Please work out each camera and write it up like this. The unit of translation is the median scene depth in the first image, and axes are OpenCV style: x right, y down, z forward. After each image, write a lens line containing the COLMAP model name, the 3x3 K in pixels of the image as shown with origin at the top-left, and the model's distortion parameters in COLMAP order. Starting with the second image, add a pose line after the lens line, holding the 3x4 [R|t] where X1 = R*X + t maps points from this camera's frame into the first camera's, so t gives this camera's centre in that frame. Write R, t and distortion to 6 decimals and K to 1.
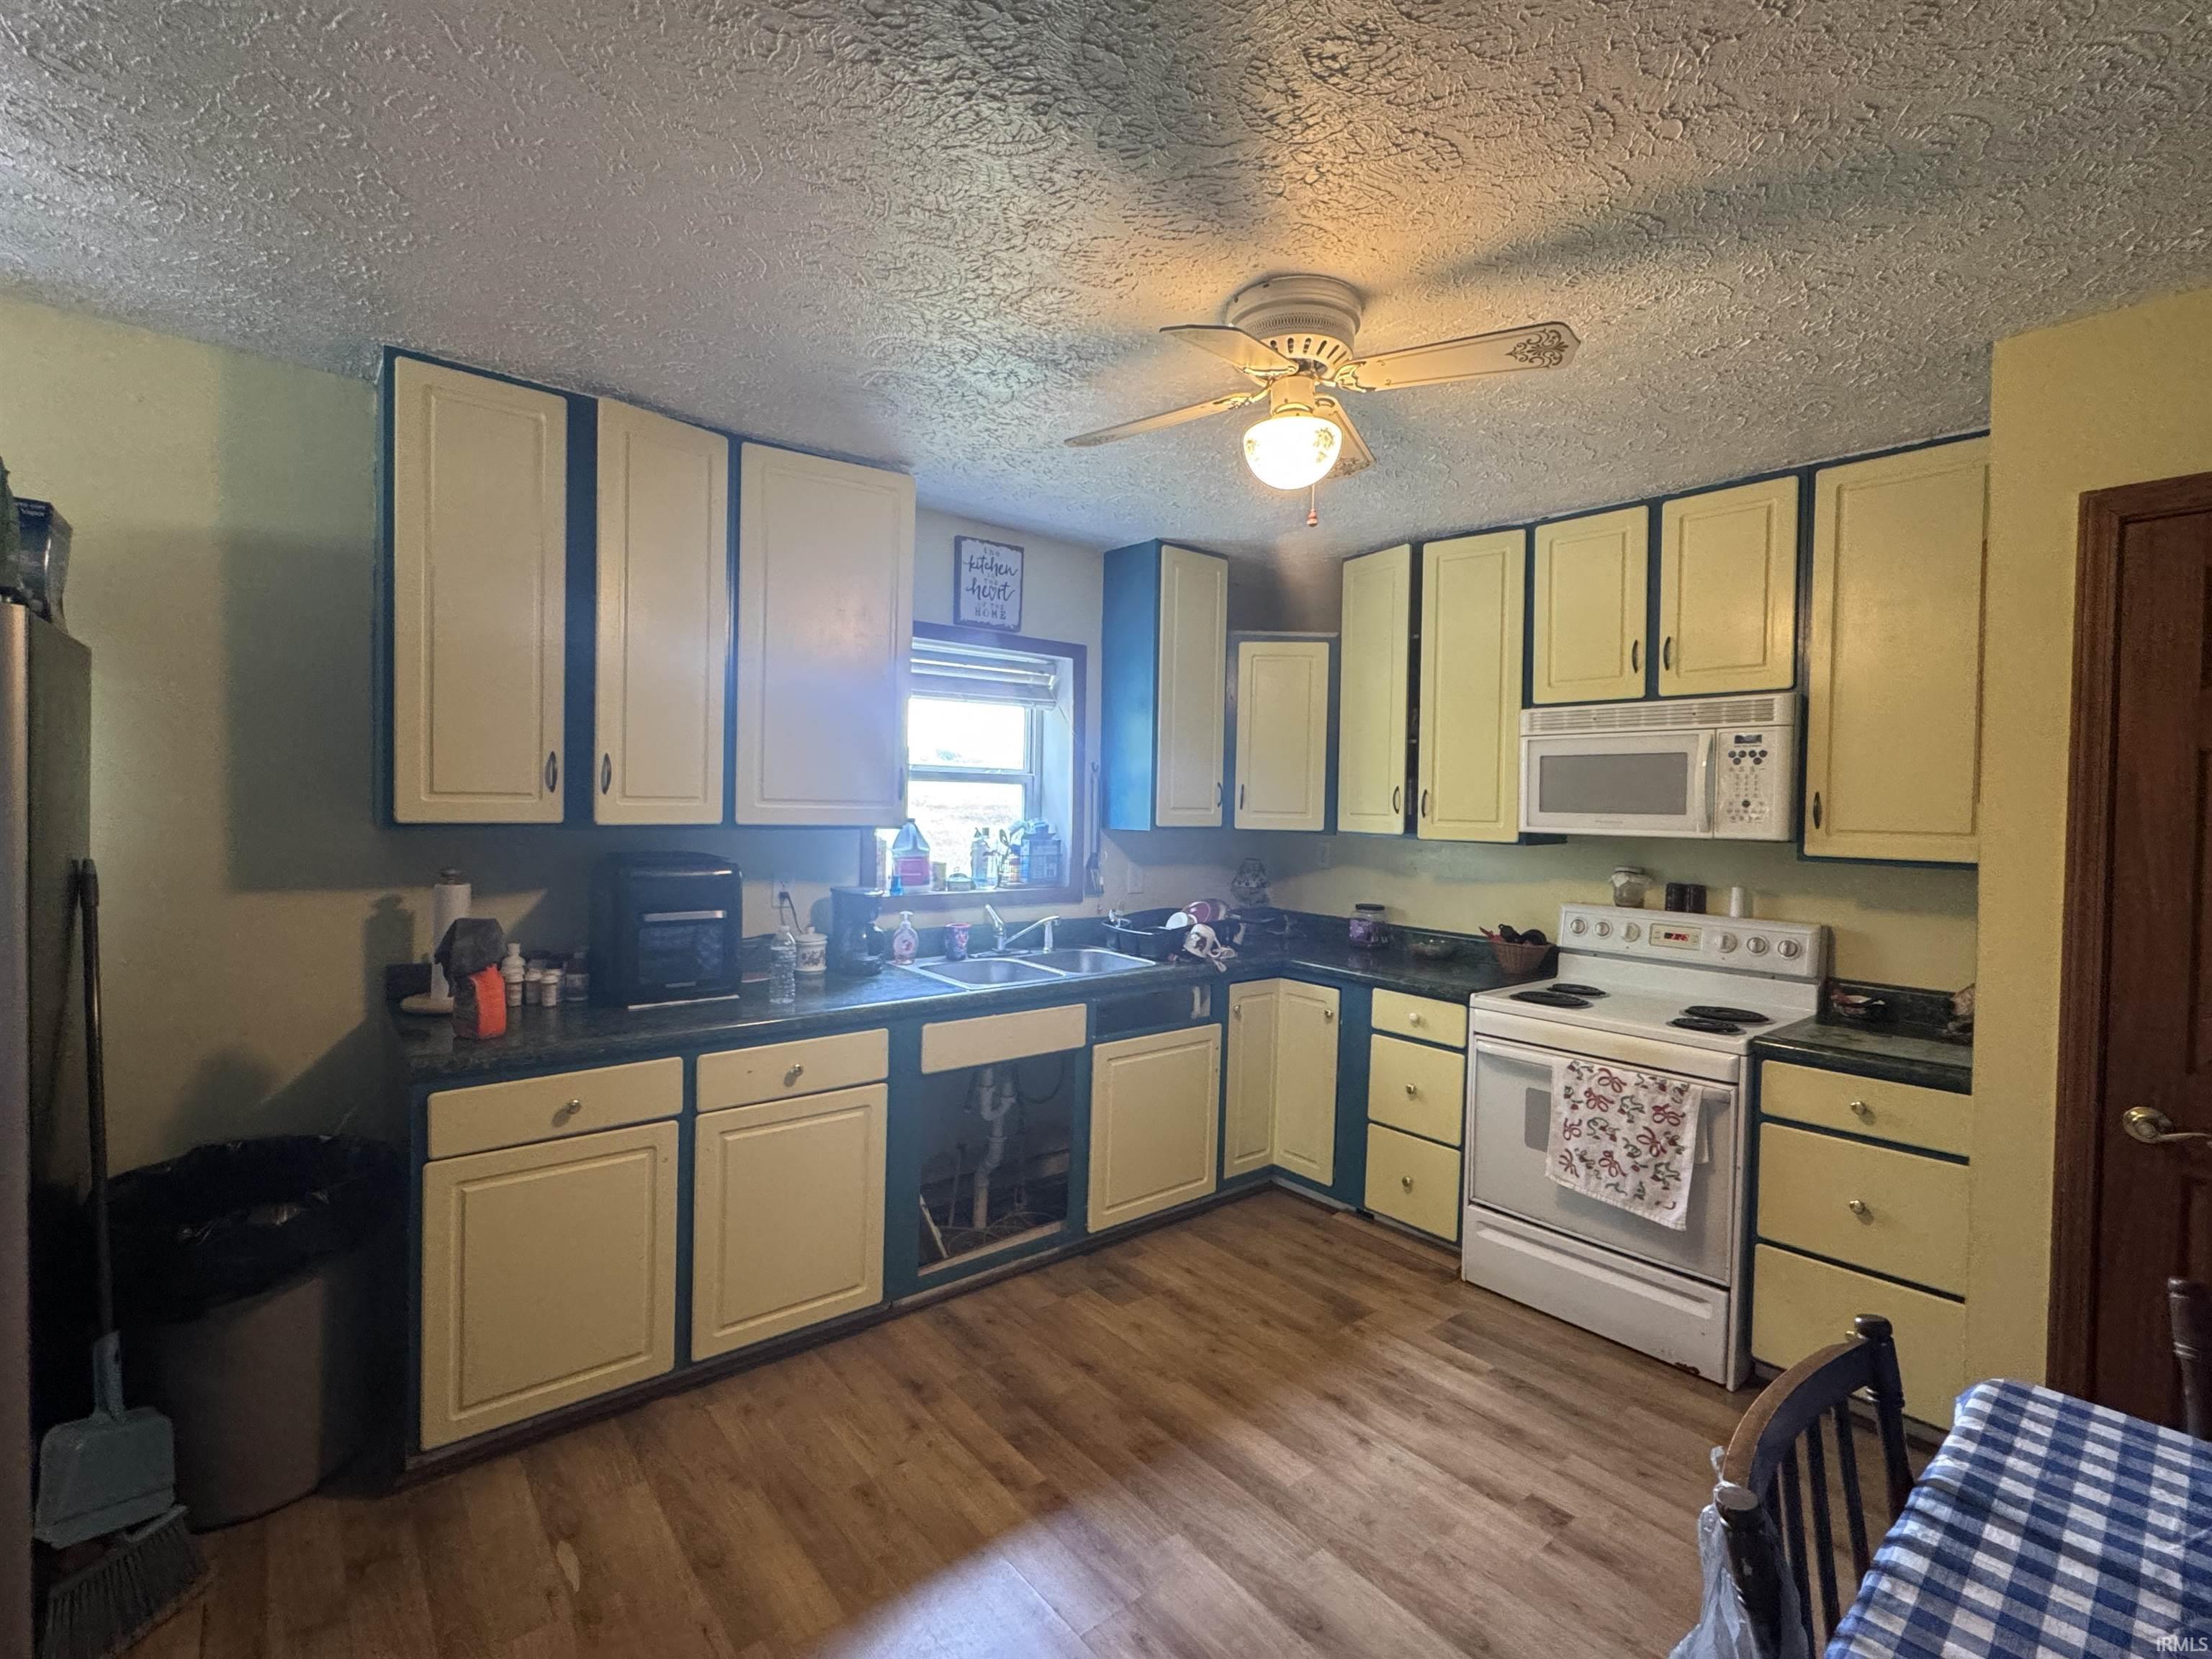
lens RADIAL K [[1002.3, 0, 1106.0], [0, 1002.3, 829.5], [0, 0, 1]] dist [-0.002046, -0.000024]
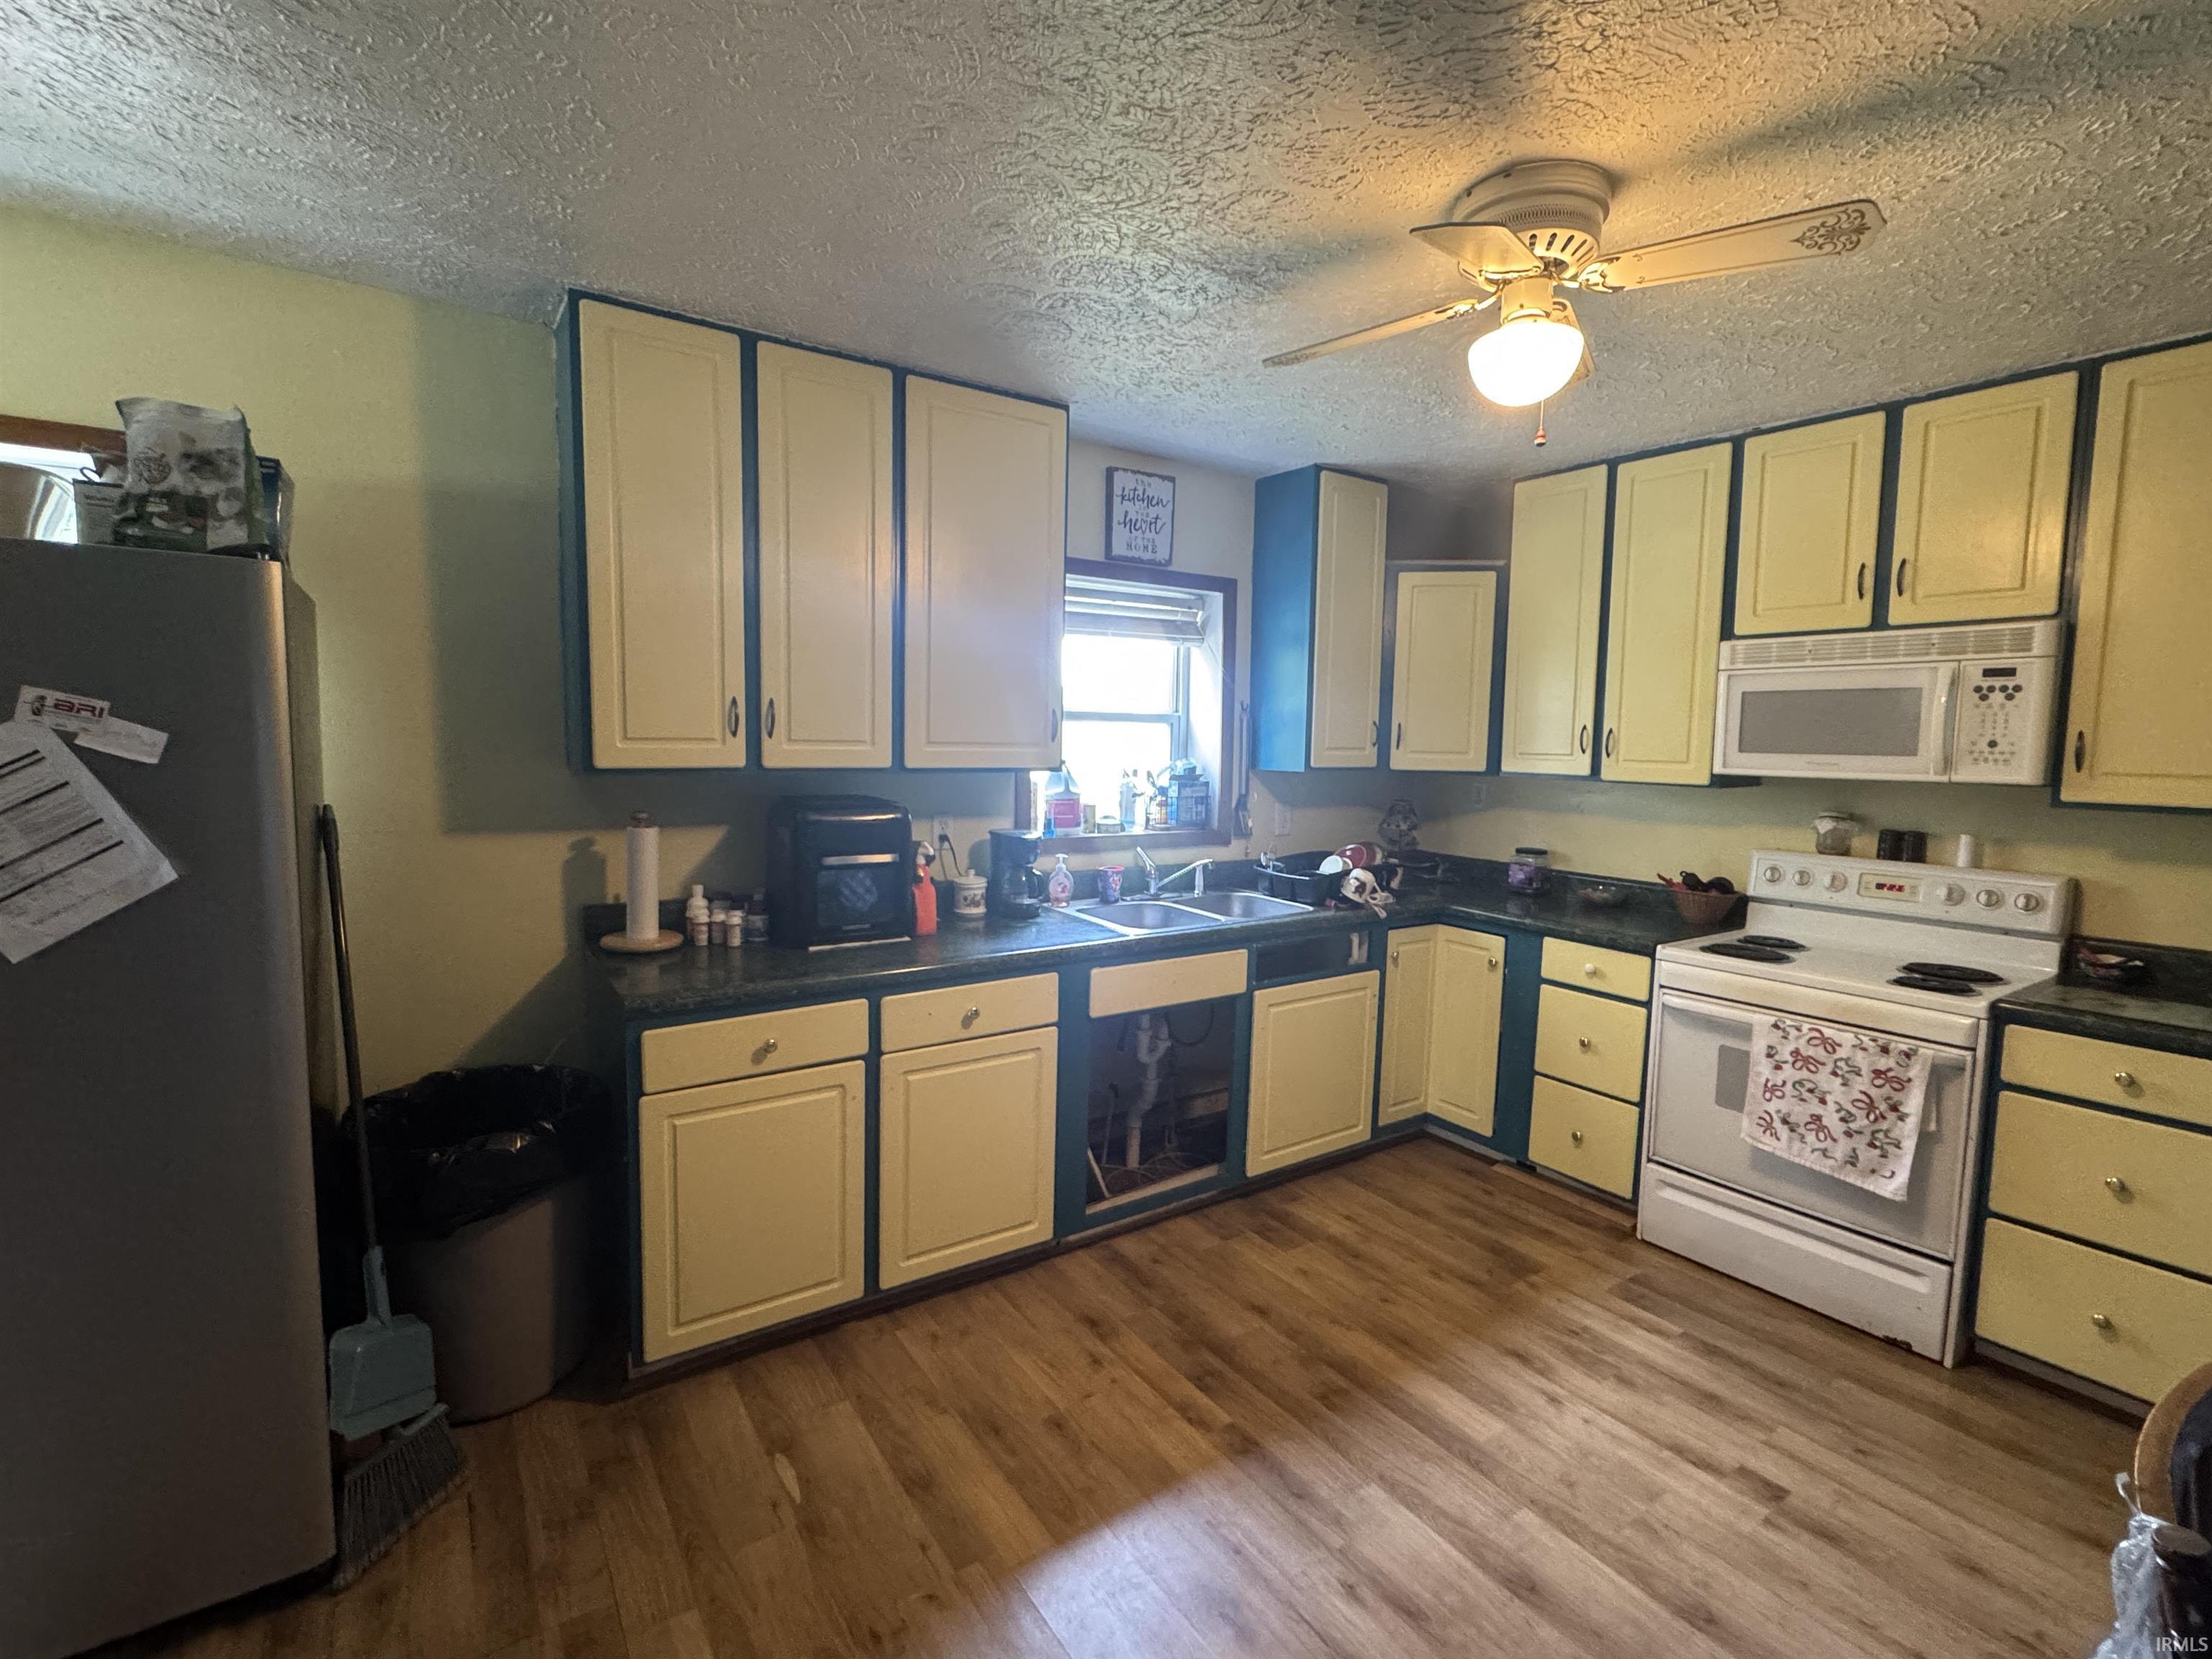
lens RADIAL K [[1003.5, 0, 1106.0], [0, 1003.5, 829.5], [0, 0, 1]] dist [-0.001859, -0.000550]
pose [[0.995817, 0.004452, -0.091259, -0.081239], [0.001466, 0.997905, 0.064683, -0.008723], [0.091356, -0.064546, 0.993724, 0.020438]]
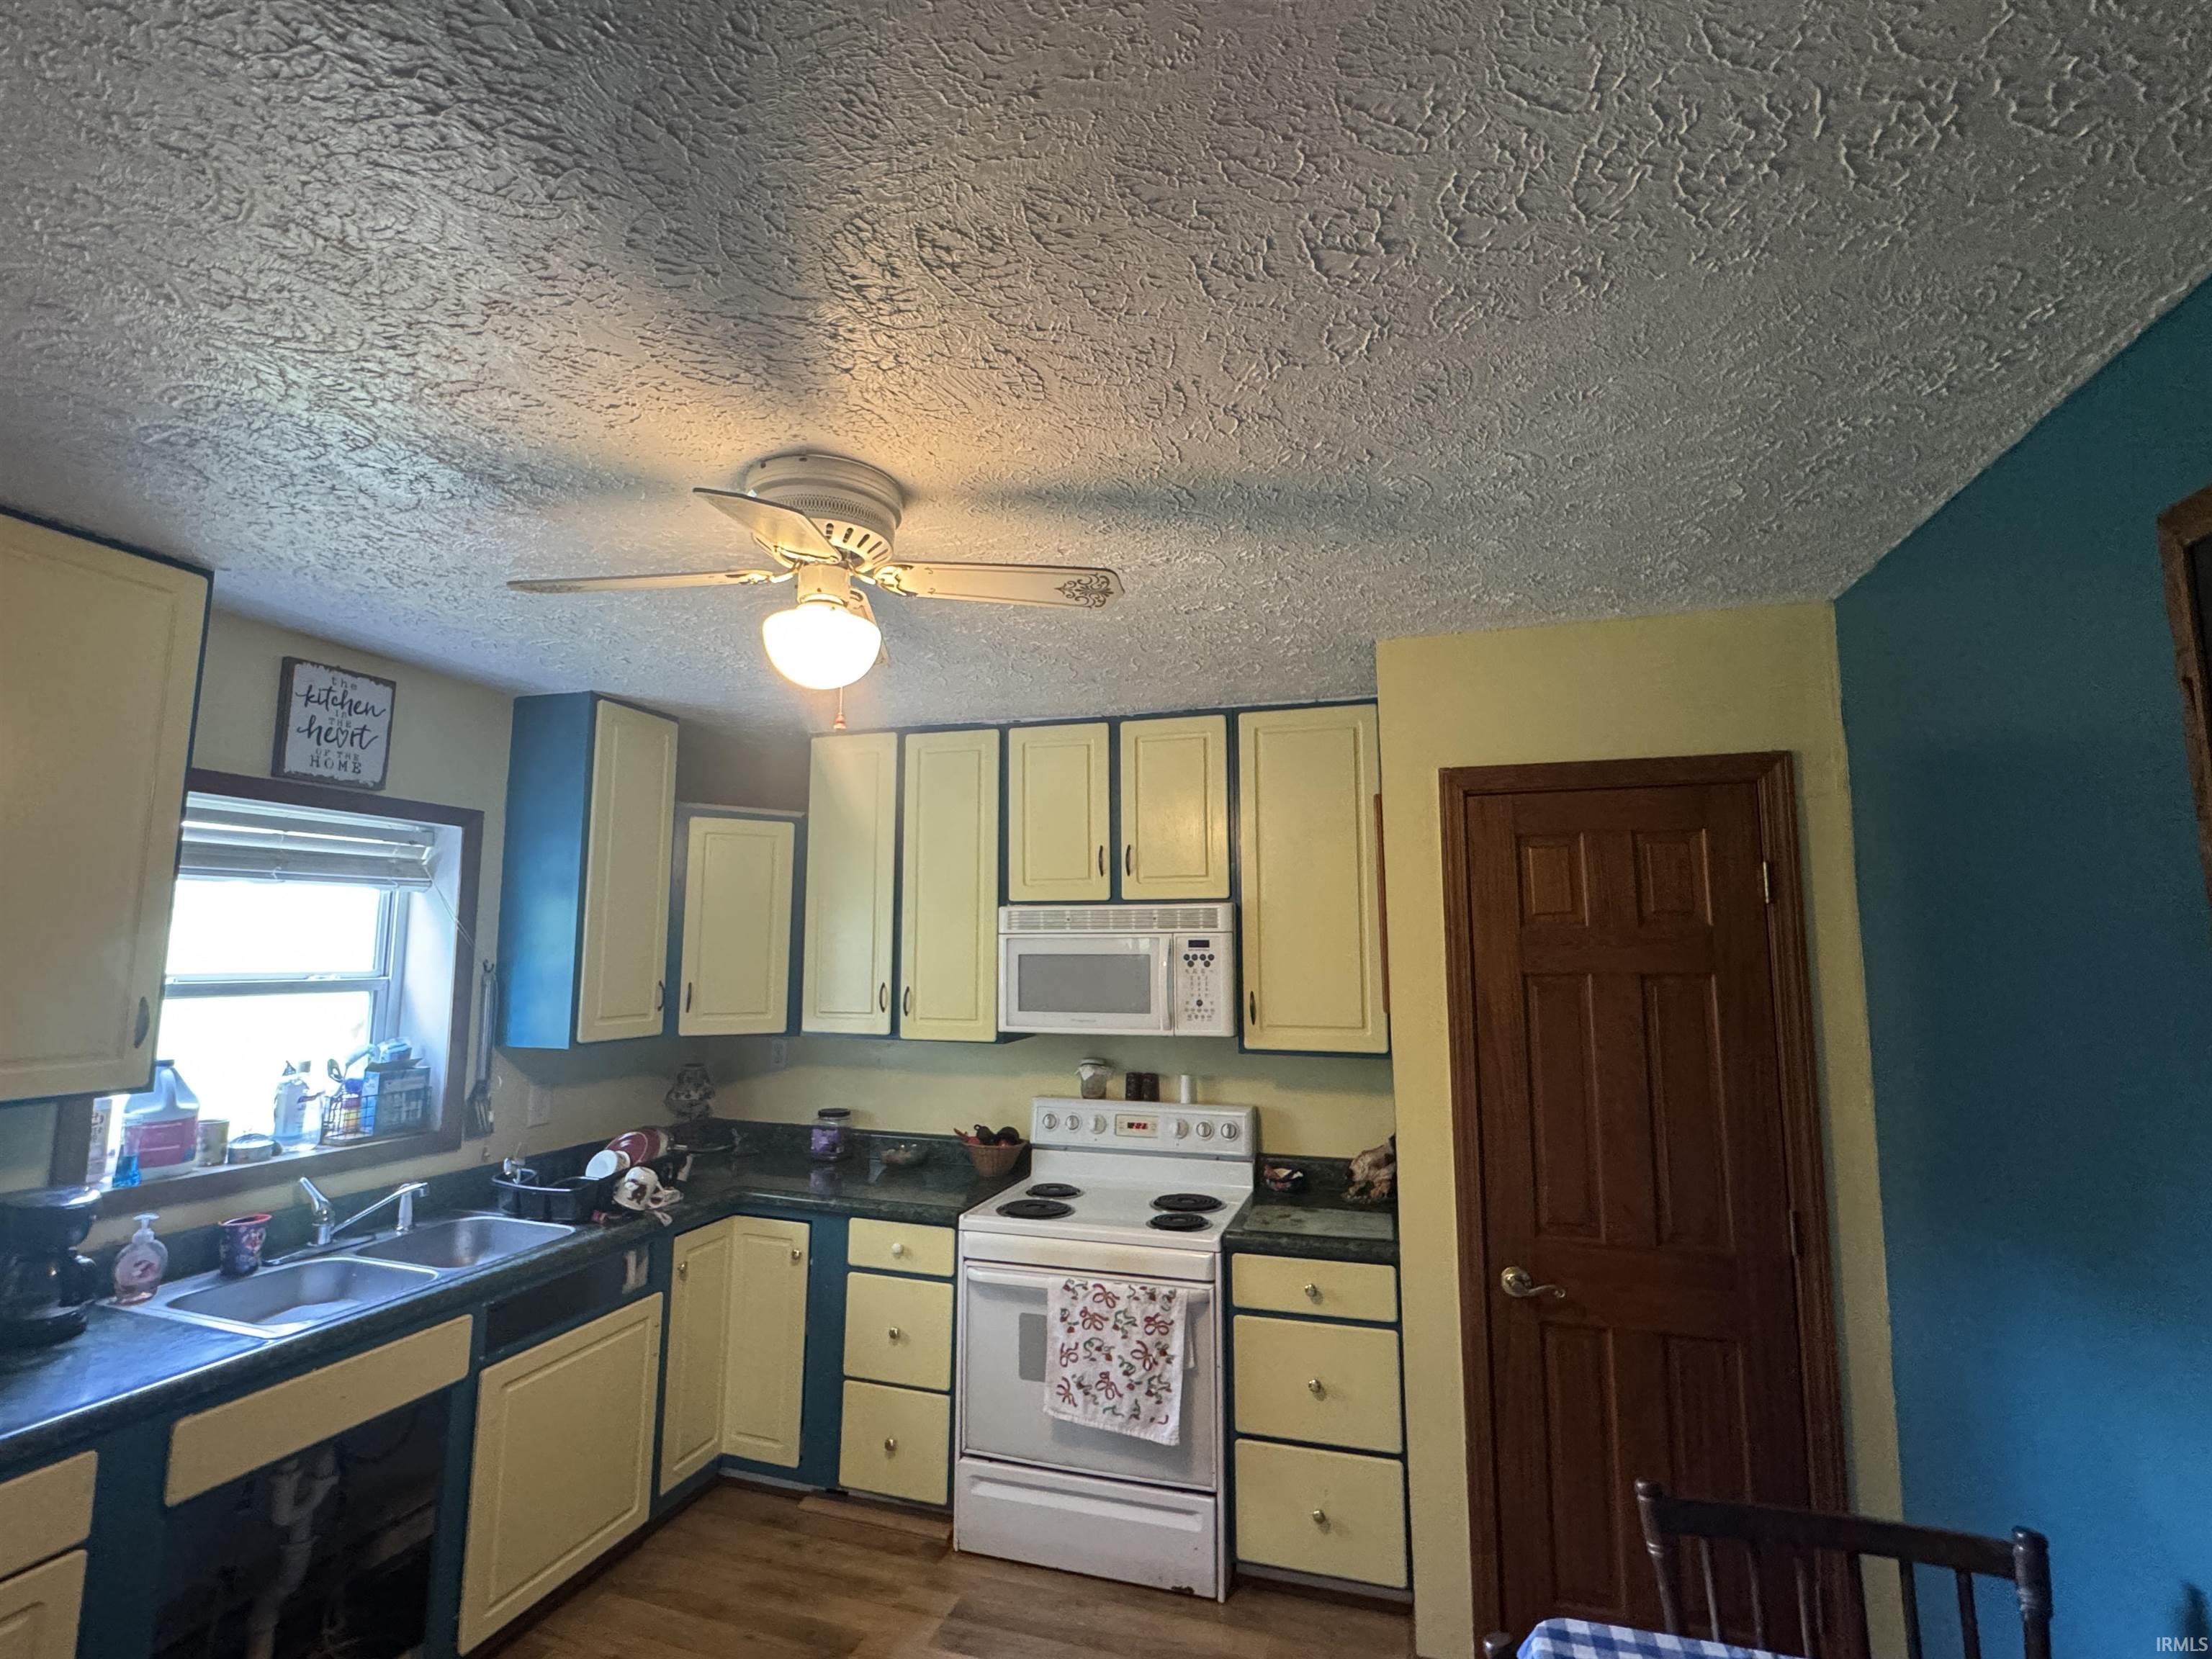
lens RADIAL K [[1004.5, 0, 1097.5], [0, 1004.5, 834.2], [0, 0, 1]] dist [-0.000983, -0.000336]
pose [[0.841913, 0.043967, 0.537819, -0.053122], [0.029075, 0.991531, -0.126572, -0.076269], [-0.538830, 0.122200, 0.833505, 0.131127]]
